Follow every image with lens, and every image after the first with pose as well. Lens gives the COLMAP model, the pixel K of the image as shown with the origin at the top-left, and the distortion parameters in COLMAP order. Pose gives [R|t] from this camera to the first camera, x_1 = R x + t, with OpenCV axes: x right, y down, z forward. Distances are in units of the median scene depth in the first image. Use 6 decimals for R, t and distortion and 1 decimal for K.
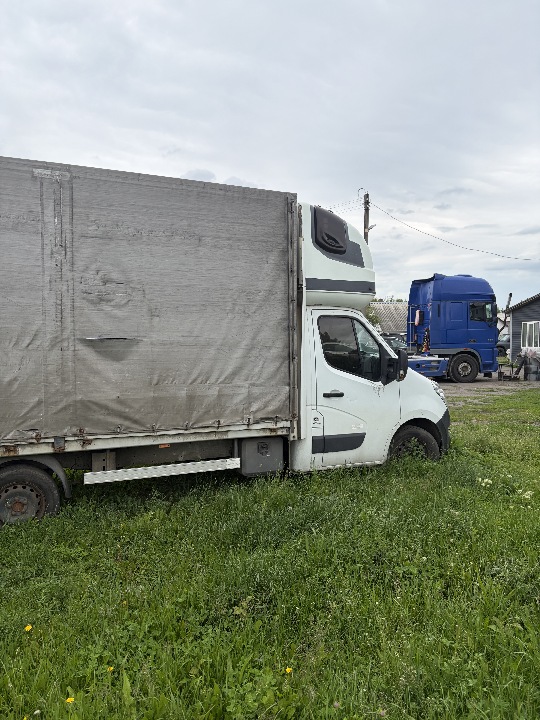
lens RADIAL K [[538.4, 0, 256.5], [0, 538.4, 358.1], [0, 0, 1]] dist [0.110244, -0.145582]
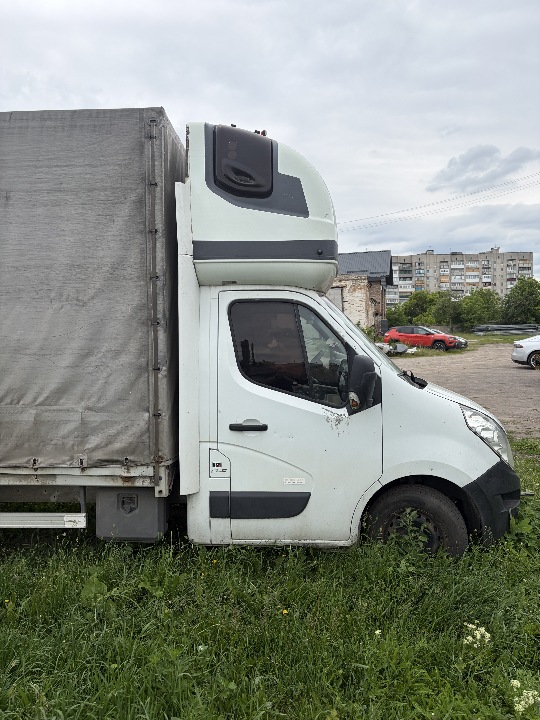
lens RADIAL K [[544.2, 0, 270.0], [0, 544.2, 360.0], [0, 0, 1]] dist [0.058518, -0.074350]
pose [[0.889877, 0.013031, -0.456015, 0.468956], [-0.003719, 0.999766, 0.021311, -0.023816], [0.456186, -0.017268, 0.889717, 0.476343]]
